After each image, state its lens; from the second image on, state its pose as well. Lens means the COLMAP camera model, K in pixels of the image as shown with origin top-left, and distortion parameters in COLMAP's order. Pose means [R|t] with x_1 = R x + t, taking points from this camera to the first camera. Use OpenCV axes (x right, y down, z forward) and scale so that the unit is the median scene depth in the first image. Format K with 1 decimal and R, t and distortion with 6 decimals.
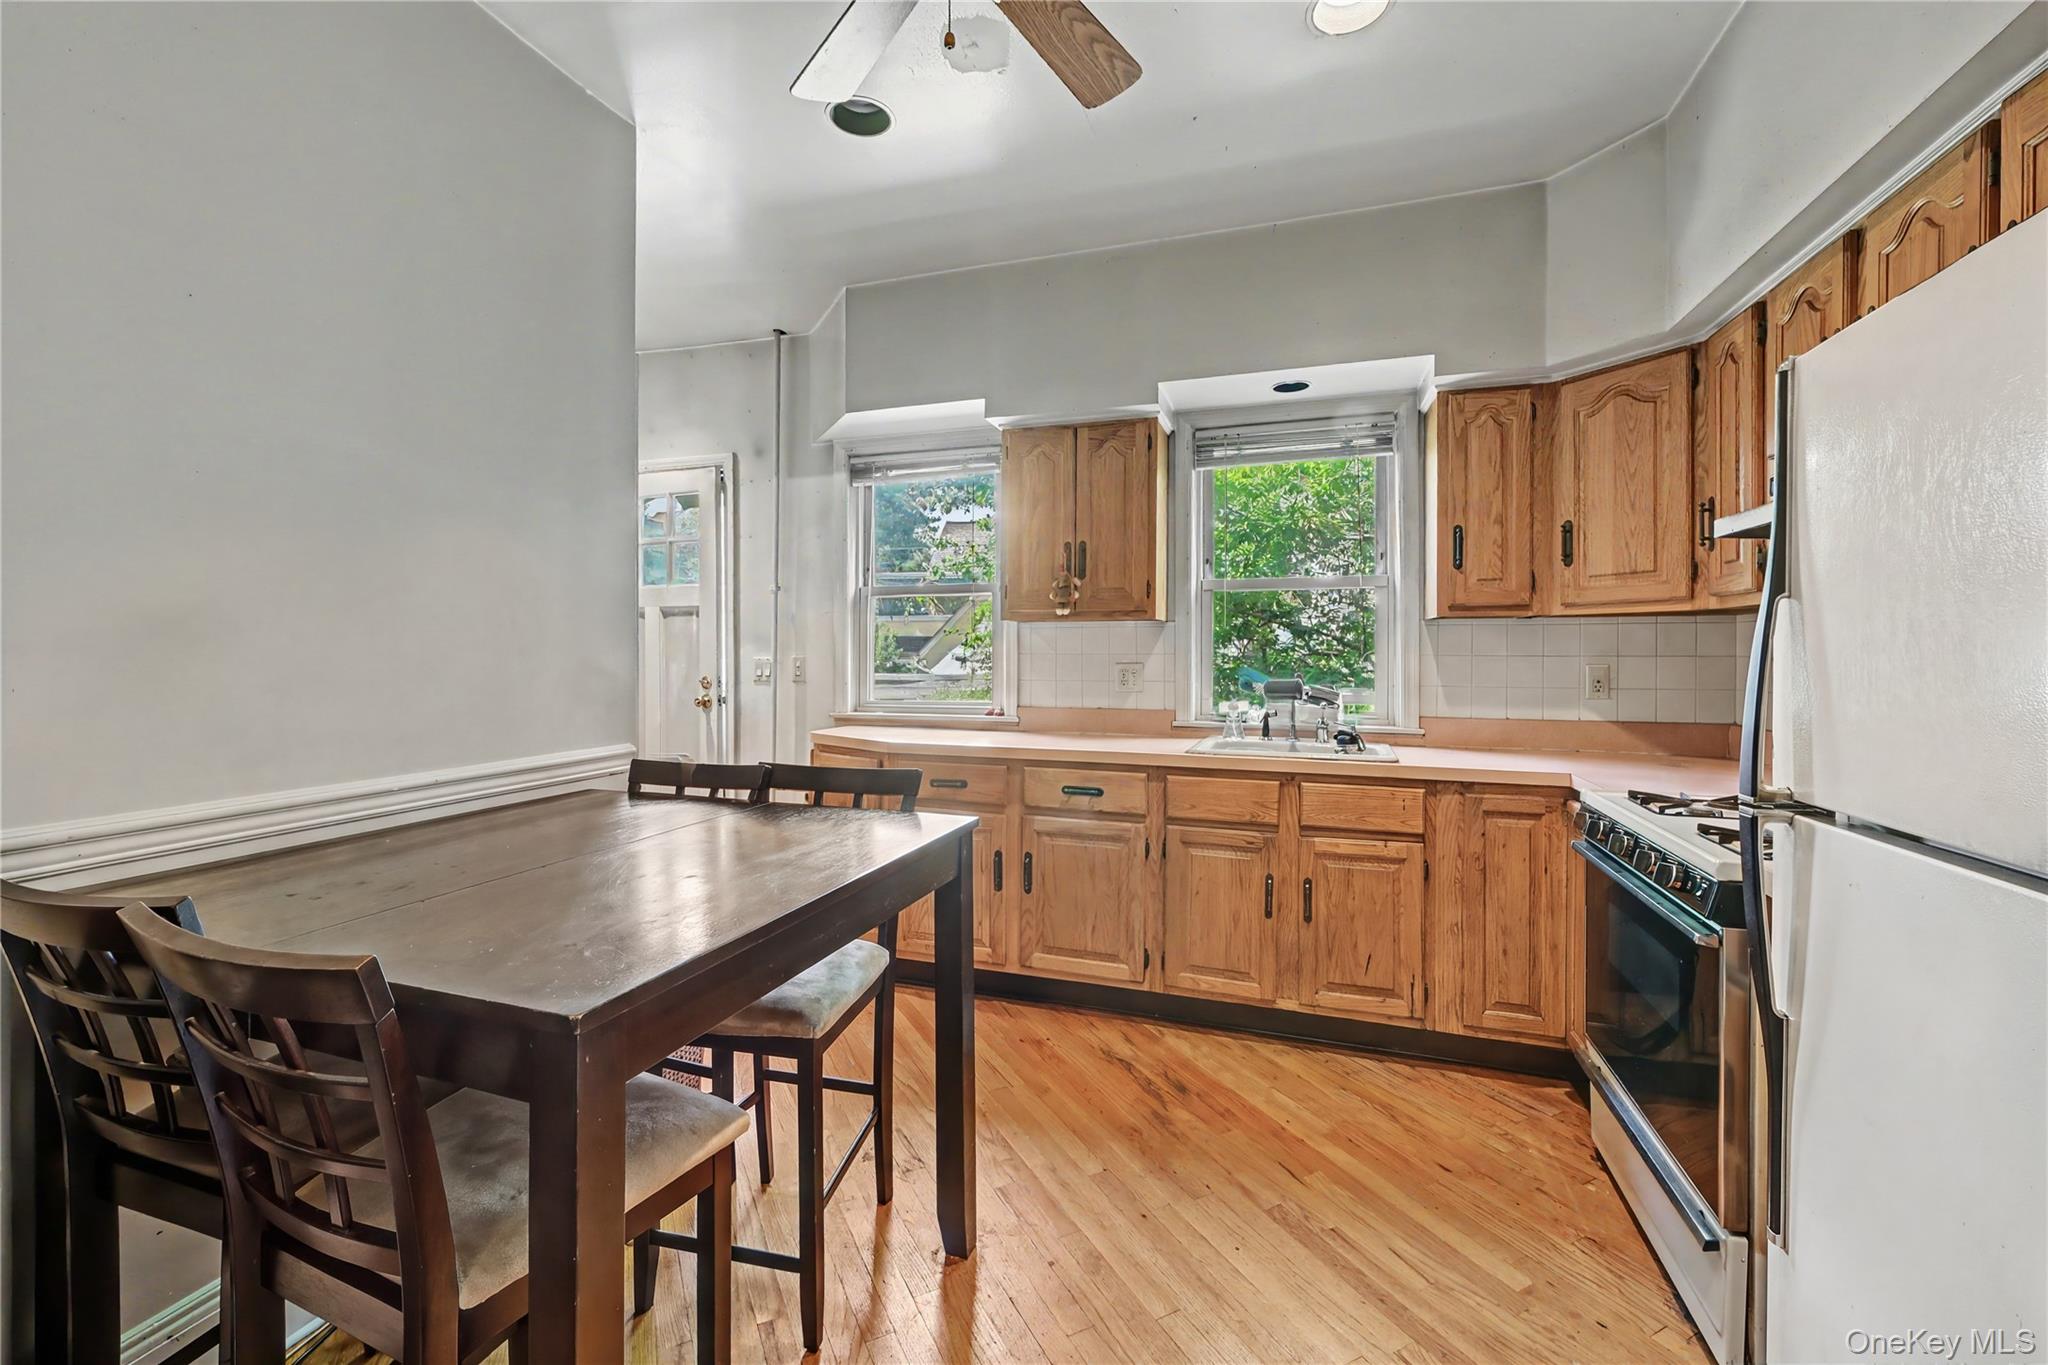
lens RADIAL K [[842.2, 0, 1022.2], [0, 842.2, 663.6], [0, 0, 1]] dist [0.000447, 0.000125]
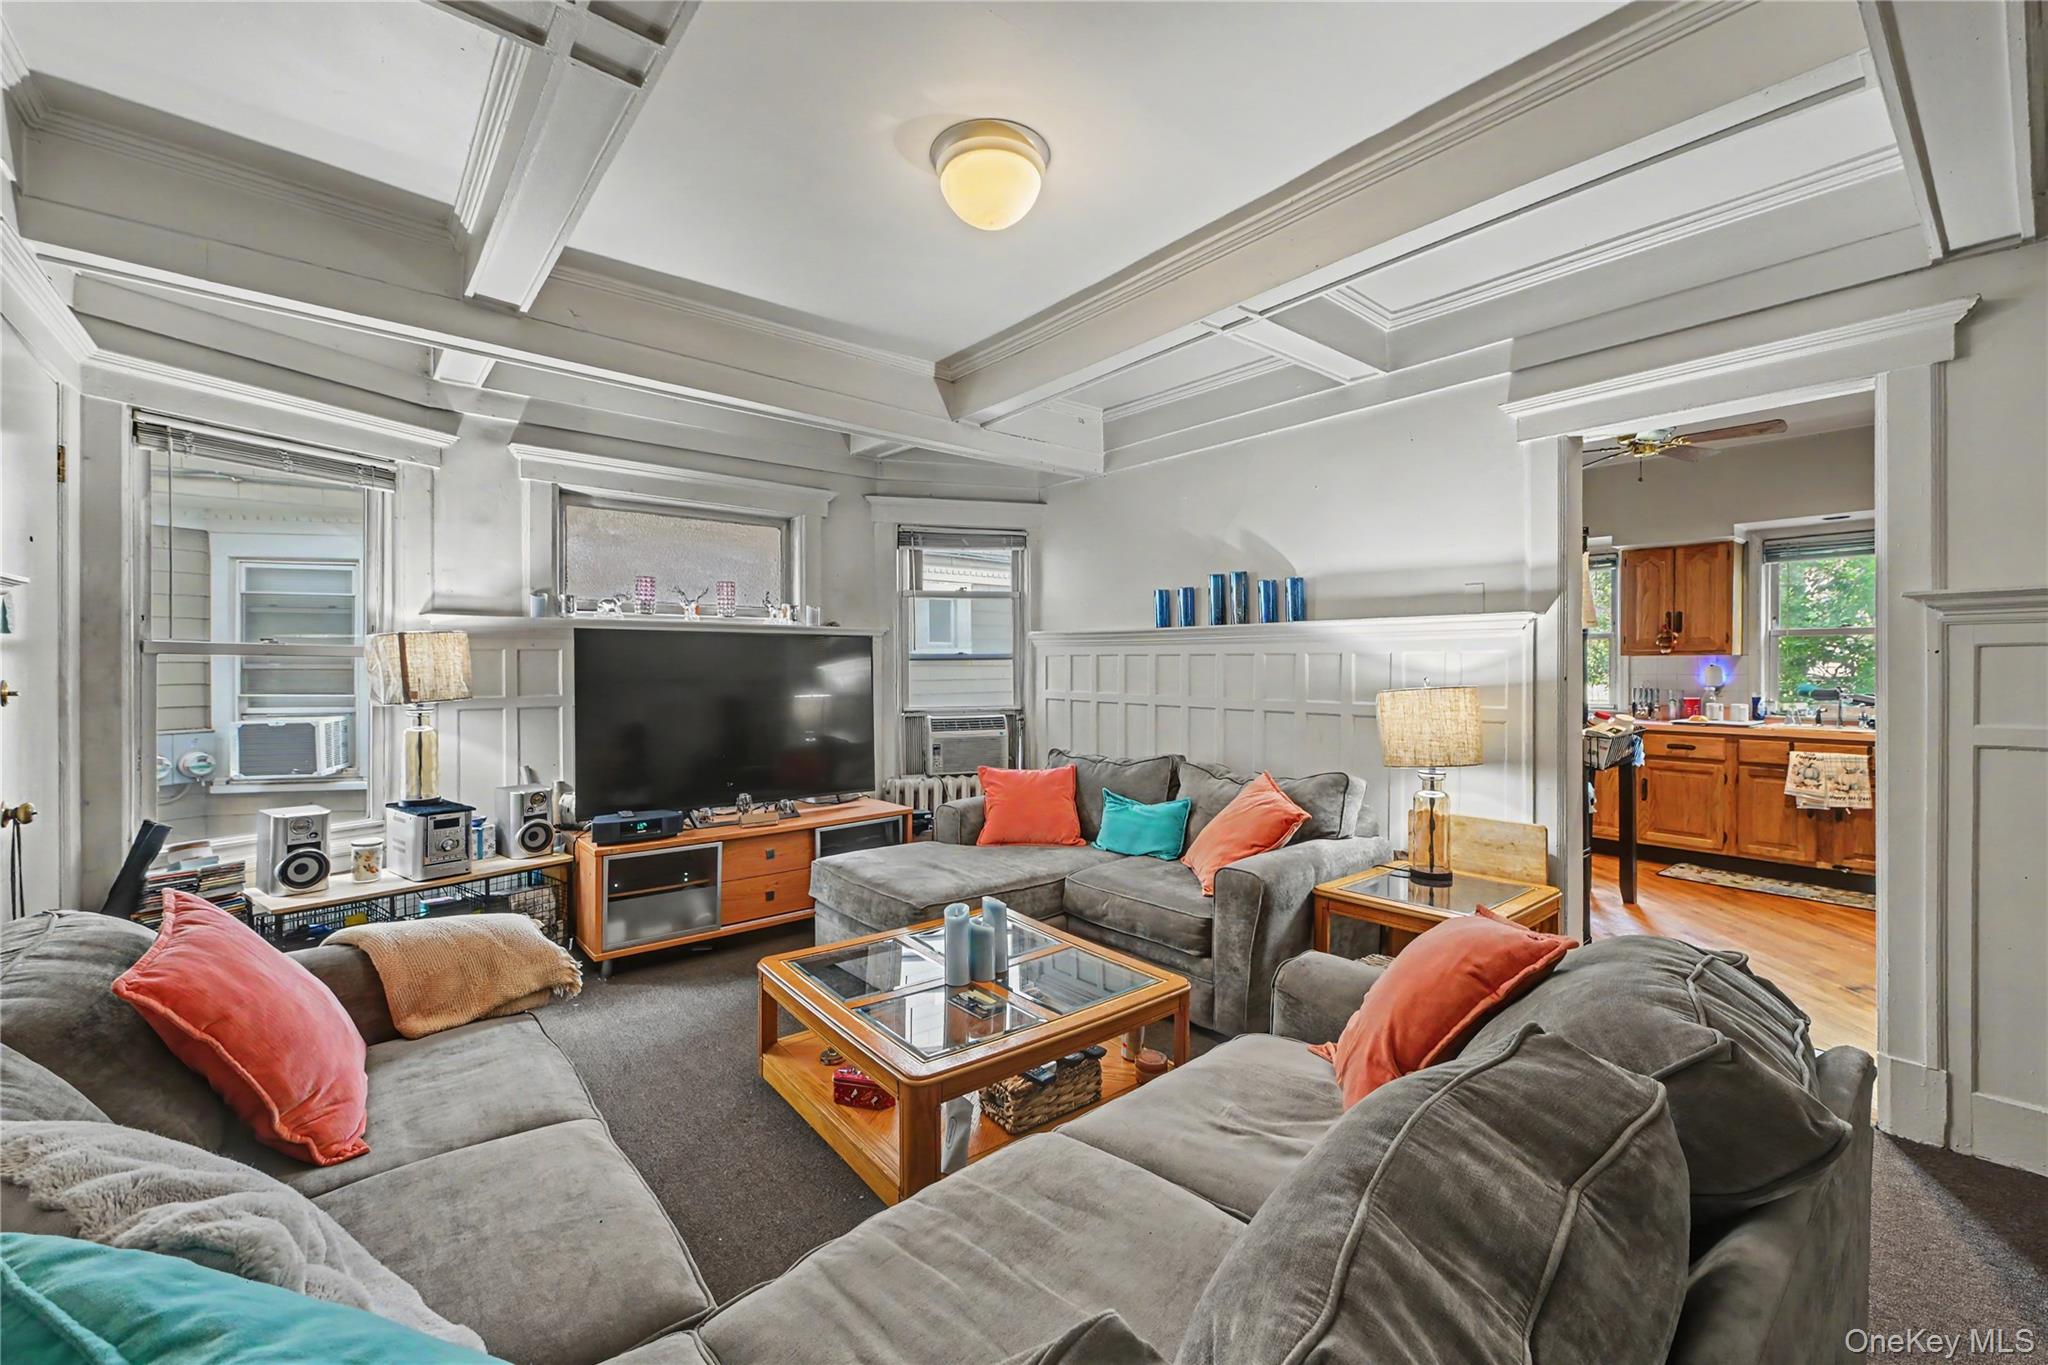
lens RADIAL K [[842.2, 0, 1014.4], [0, 842.2, 675.3], [0, 0, 1]] dist [0.000447, 0.000125]
pose [[0.846752, 0.001270, -0.531987, -0.173210], [-0.000850, 0.999999, 0.001034, -0.010641], [0.531988, -0.000424, 0.846752, -1.273722]]
